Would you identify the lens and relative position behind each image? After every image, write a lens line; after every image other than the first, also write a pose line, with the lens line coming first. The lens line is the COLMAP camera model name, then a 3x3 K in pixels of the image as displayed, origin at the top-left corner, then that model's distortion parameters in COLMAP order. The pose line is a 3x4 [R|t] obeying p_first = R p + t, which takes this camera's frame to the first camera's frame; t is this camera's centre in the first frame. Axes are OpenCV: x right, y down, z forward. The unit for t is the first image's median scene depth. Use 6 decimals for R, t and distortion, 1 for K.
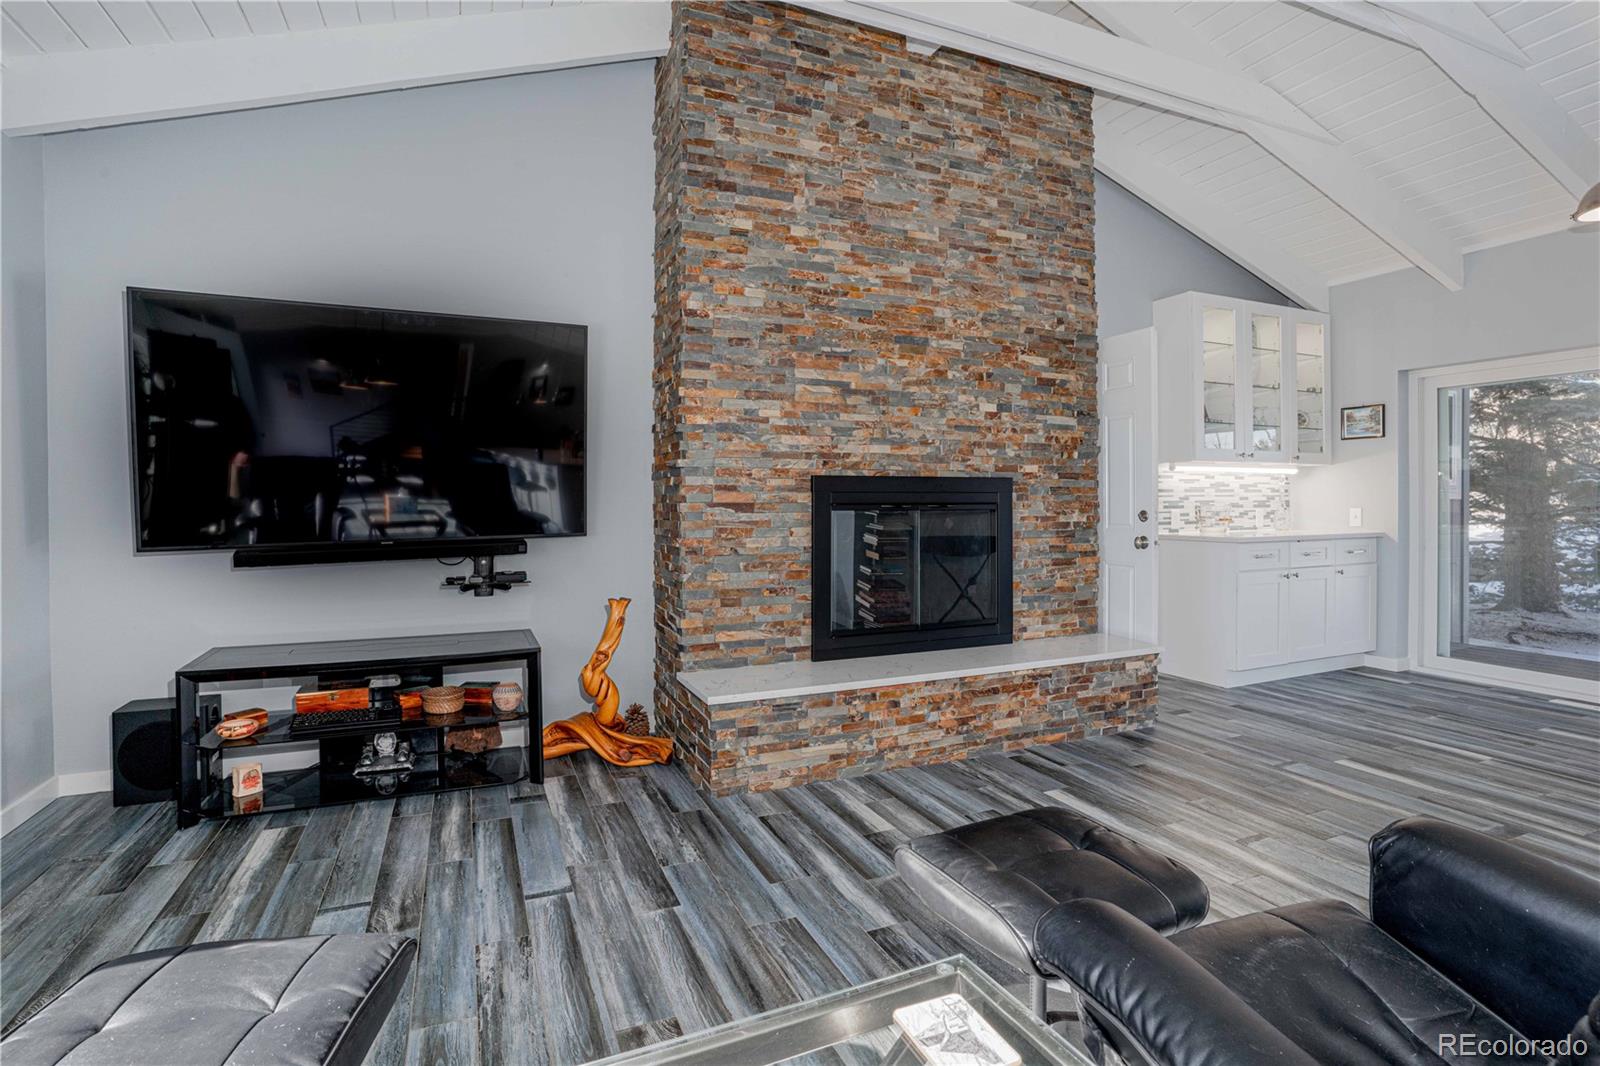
lens RADIAL K [[790.8, 0, 789.4], [0, 790.8, 511.3], [0, 0, 1]] dist [-0.077774, 0.029069]
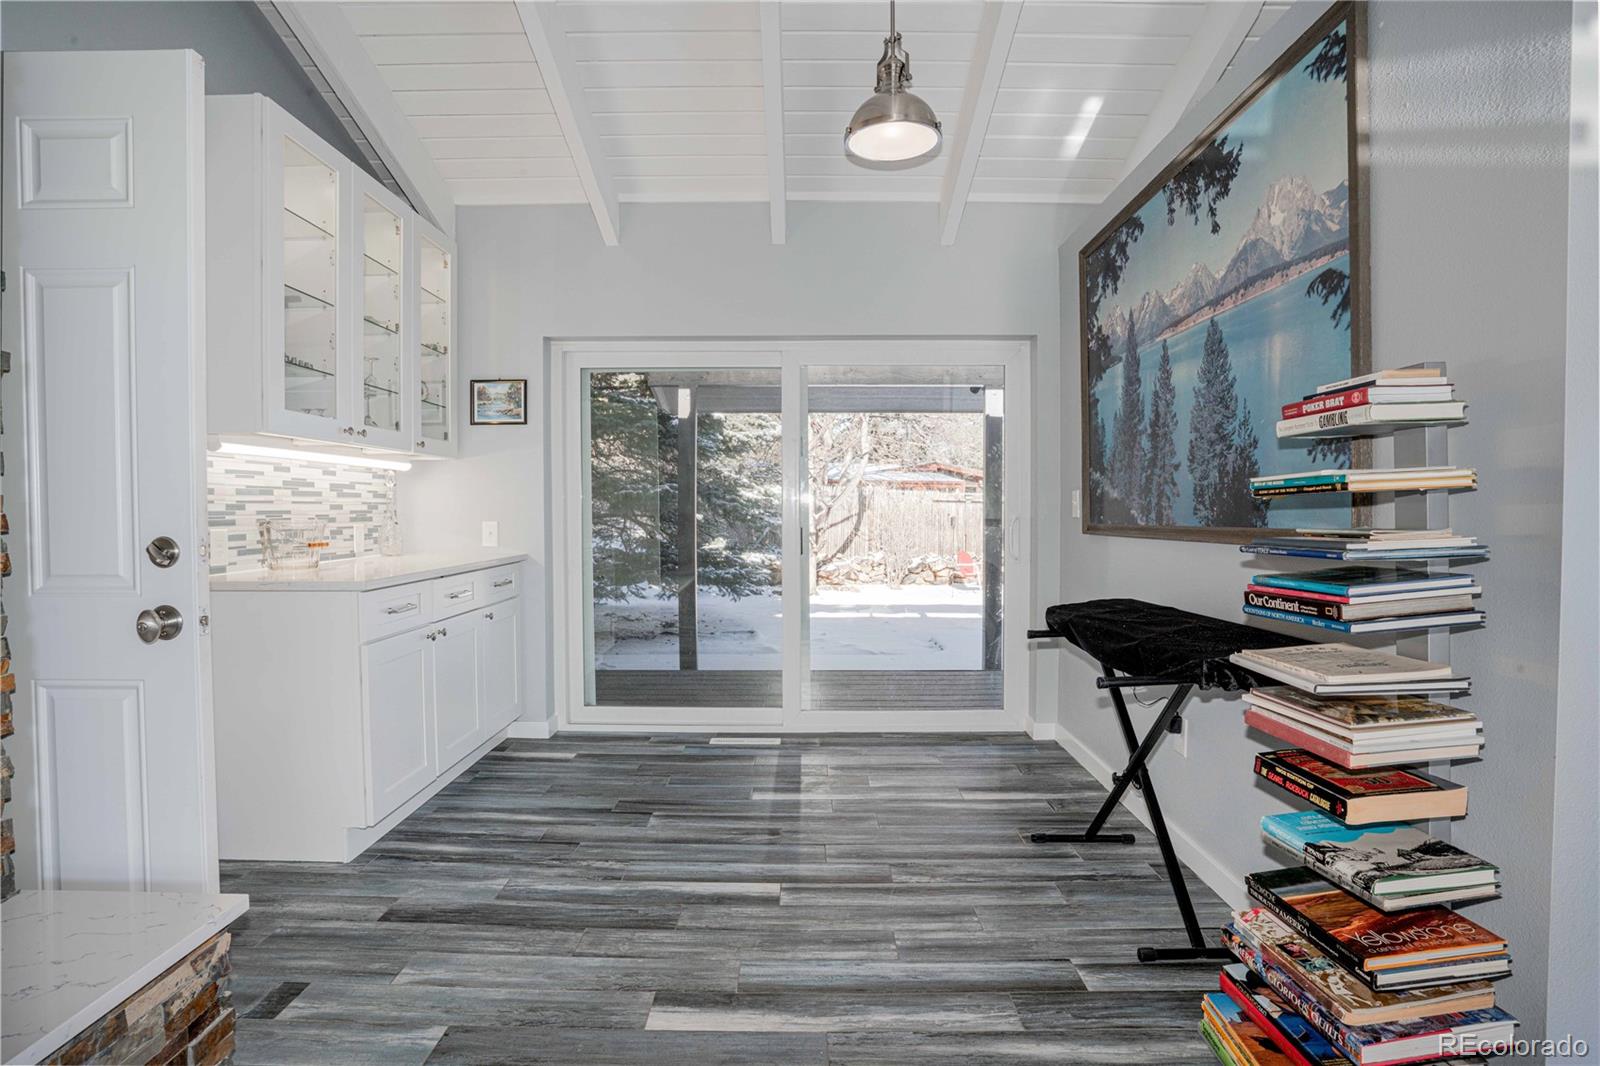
lens RADIAL K [[790.9, 0, 800.0], [0, 790.9, 533.0], [0, 0, 1]] dist [-0.091330, 0.047725]
pose [[0.398201, -0.023284, 0.917003, 0.187221], [0.008079, 0.999728, 0.021876, -0.006946], [-0.917263, -0.001302, 0.398280, 0.444957]]
